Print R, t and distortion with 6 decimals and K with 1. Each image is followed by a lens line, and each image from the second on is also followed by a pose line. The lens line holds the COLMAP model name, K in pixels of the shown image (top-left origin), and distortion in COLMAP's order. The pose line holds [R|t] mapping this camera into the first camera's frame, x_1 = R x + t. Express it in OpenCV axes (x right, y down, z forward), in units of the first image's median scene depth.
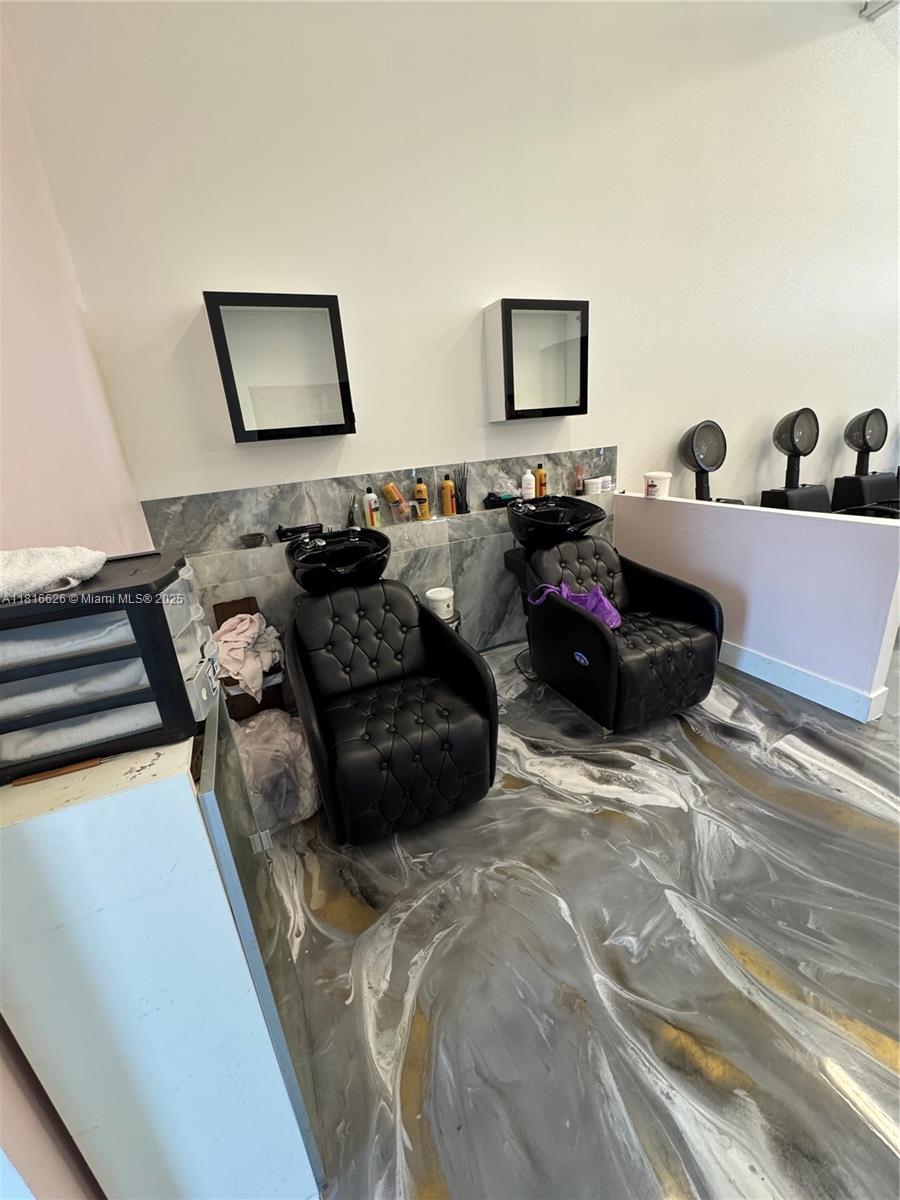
lens RADIAL K [[479.6, 0, 451.3], [0, 479.6, 601.4], [0, 0, 1]] dist [-0.003329, 0.000500]
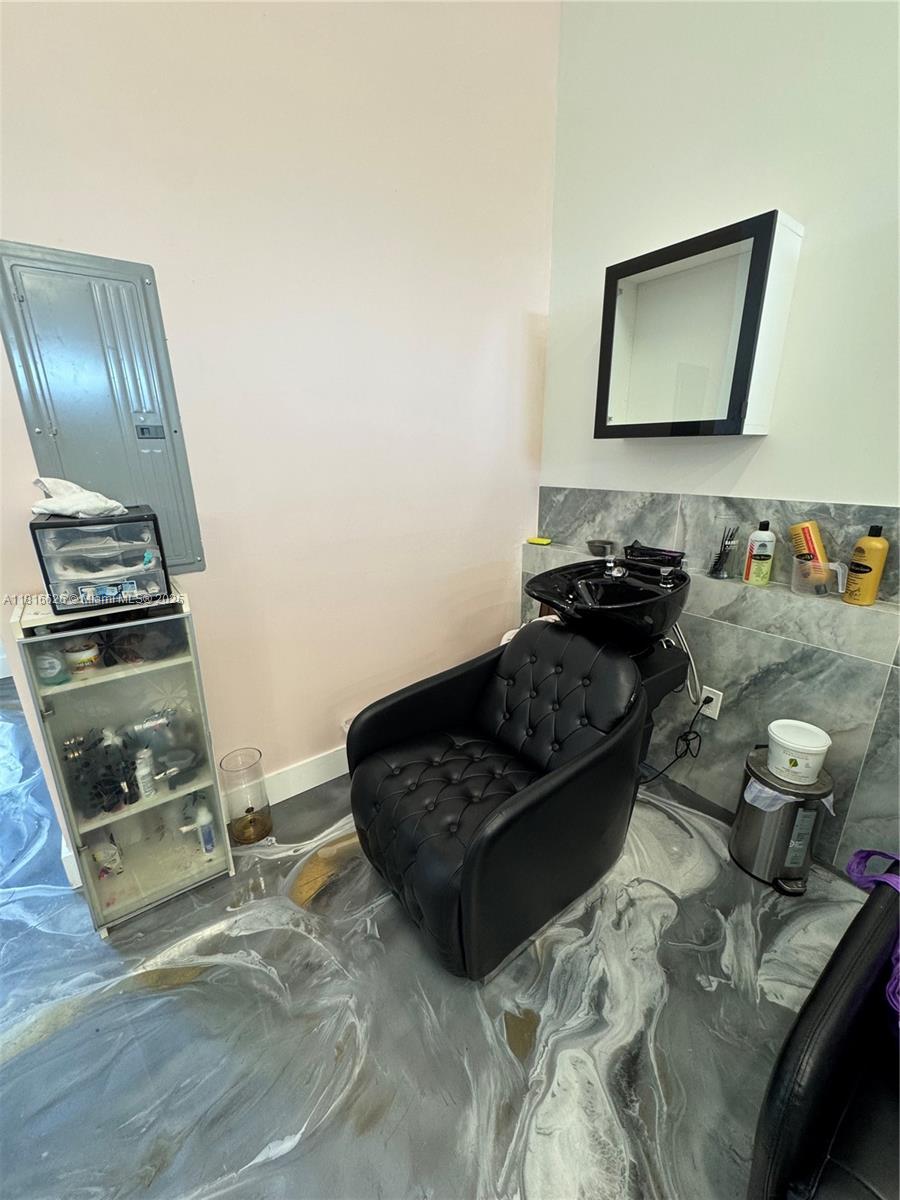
lens RADIAL K [[479.6, 0, 451.3], [0, 479.6, 601.4], [0, 0, 1]] dist [-0.003329, 0.000500]
pose [[0.221754, 0.369124, -0.902537, 0.374621], [-0.329872, 0.899407, 0.286794, -0.207265], [0.917611, 0.234124, 0.321210, 0.494805]]
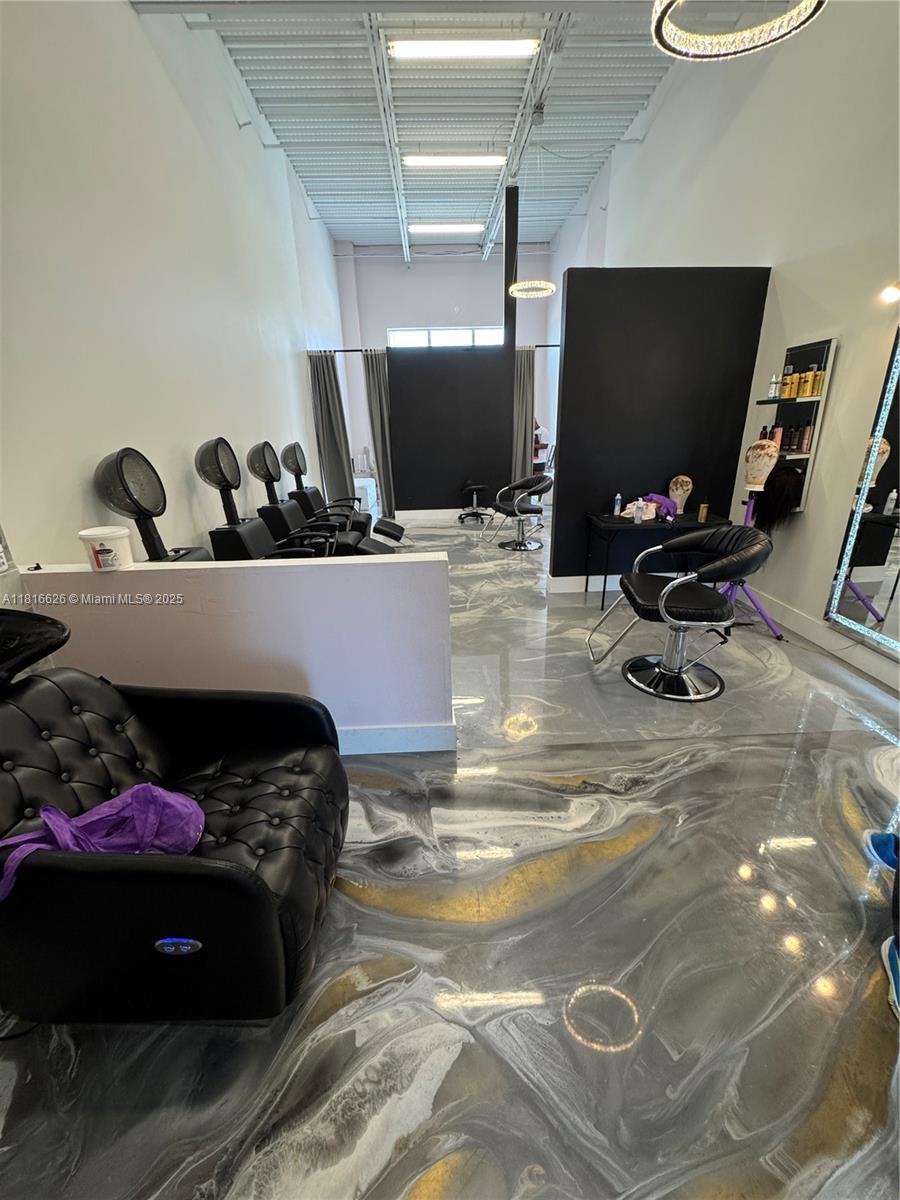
lens RADIAL K [[479.6, 0, 451.3], [0, 479.6, 601.4], [0, 0, 1]] dist [-0.003329, 0.000500]
pose [[0.379747, -0.253309, 0.889734, 0.038820], [0.302253, 0.942971, 0.139461, -0.164336], [-0.874320, 0.215965, 0.434654, 0.451513]]
